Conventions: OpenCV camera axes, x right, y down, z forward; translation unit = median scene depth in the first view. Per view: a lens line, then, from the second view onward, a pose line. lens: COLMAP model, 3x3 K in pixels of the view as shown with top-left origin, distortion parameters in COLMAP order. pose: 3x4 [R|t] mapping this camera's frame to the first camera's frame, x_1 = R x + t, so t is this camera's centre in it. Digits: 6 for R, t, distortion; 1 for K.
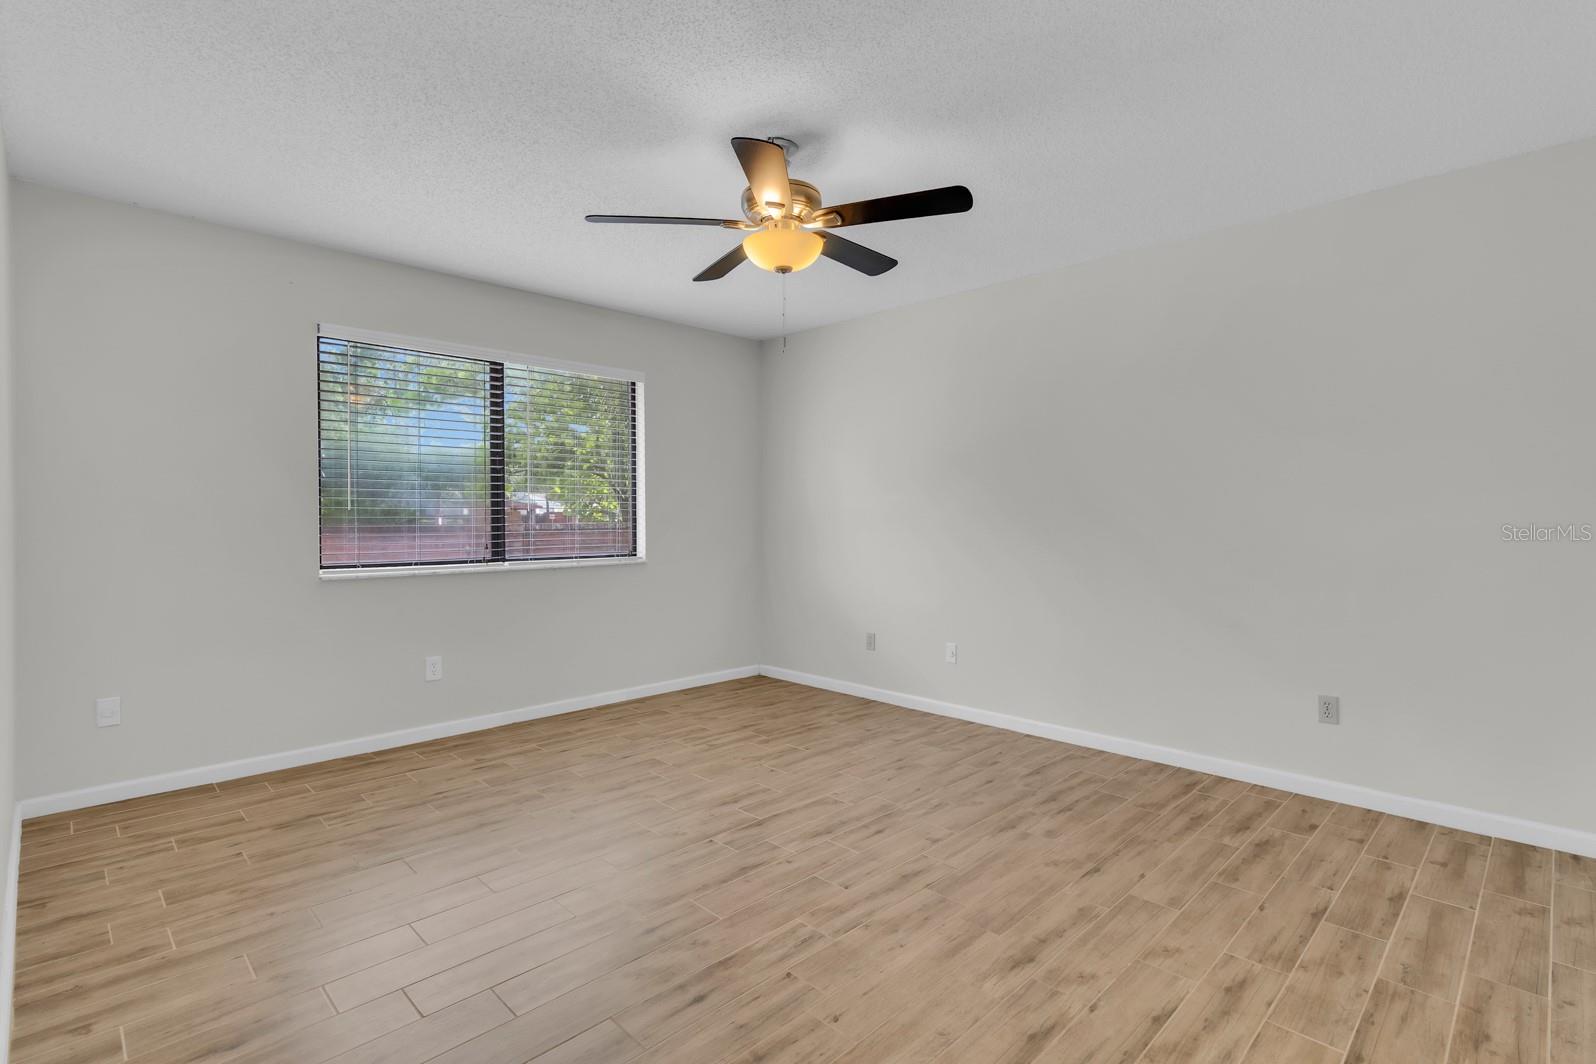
lens RADIAL K [[764.8, 0, 800.2], [0, 764.8, 526.2], [0, 0, 1]] dist [0.010919, 0.000587]
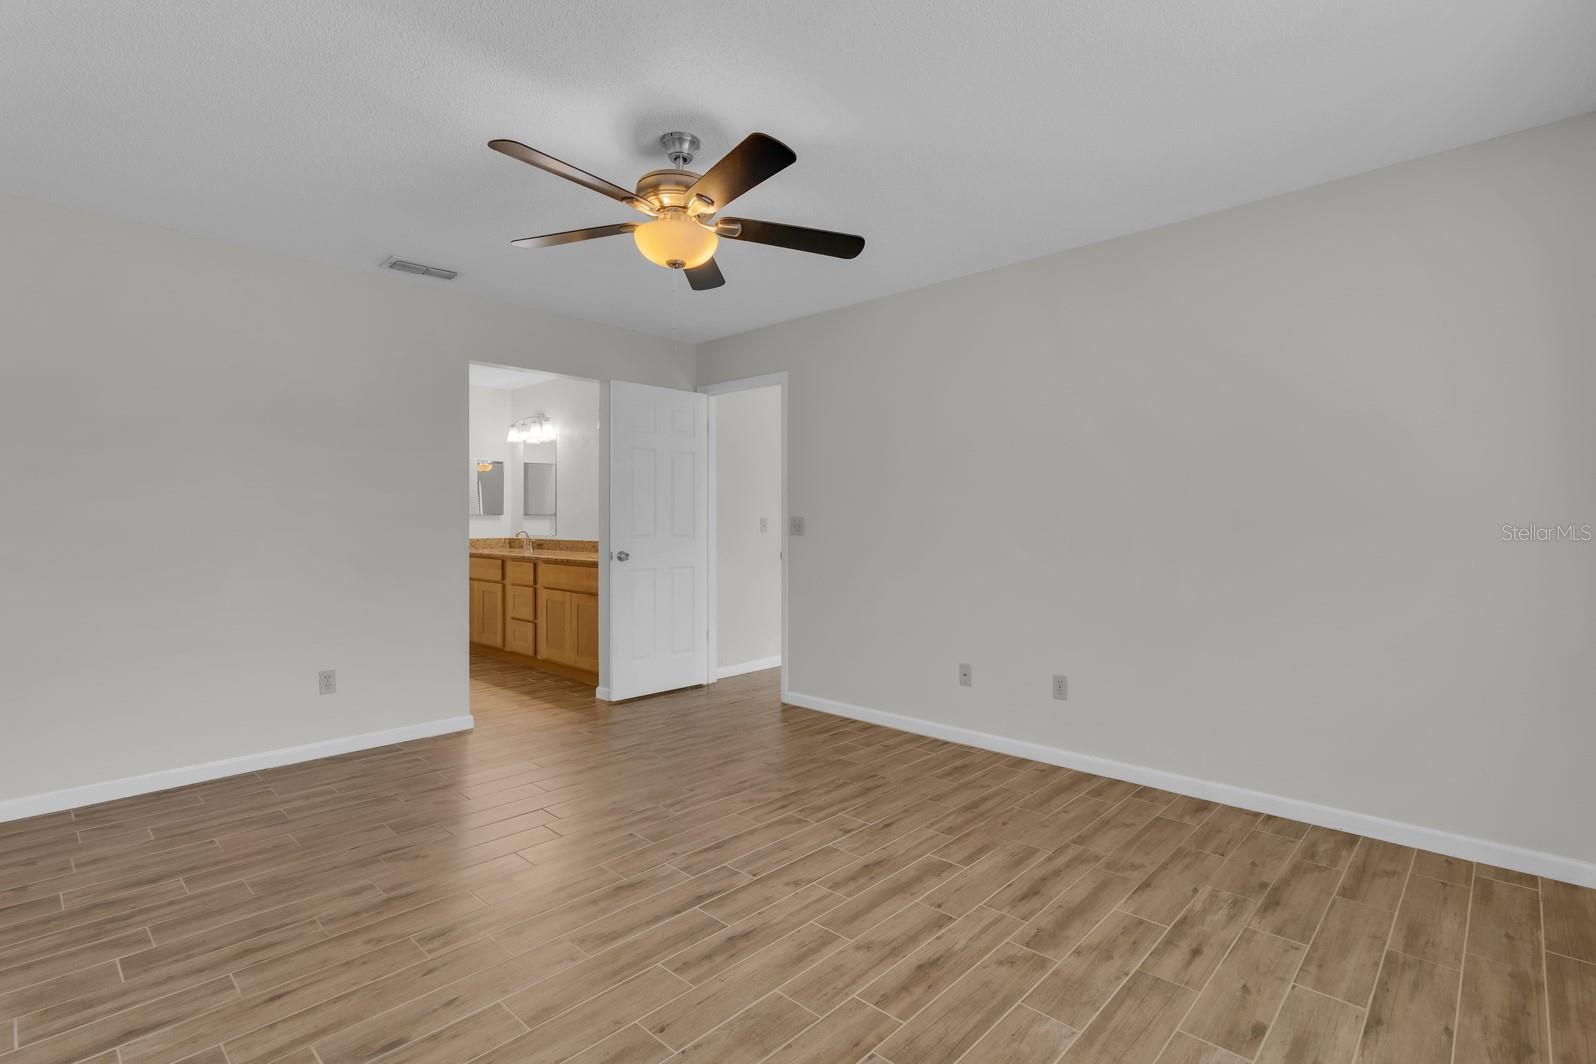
lens RADIAL K [[764.8, 0, 794.3], [0, 764.8, 520.8], [0, 0, 1]] dist [0.010919, 0.000587]
pose [[-0.999549, 0.002590, -0.029921, -0.133295], [0.002302, 0.999950, 0.009680, -0.020004], [0.029945, 0.009607, -0.999505, 1.849613]]
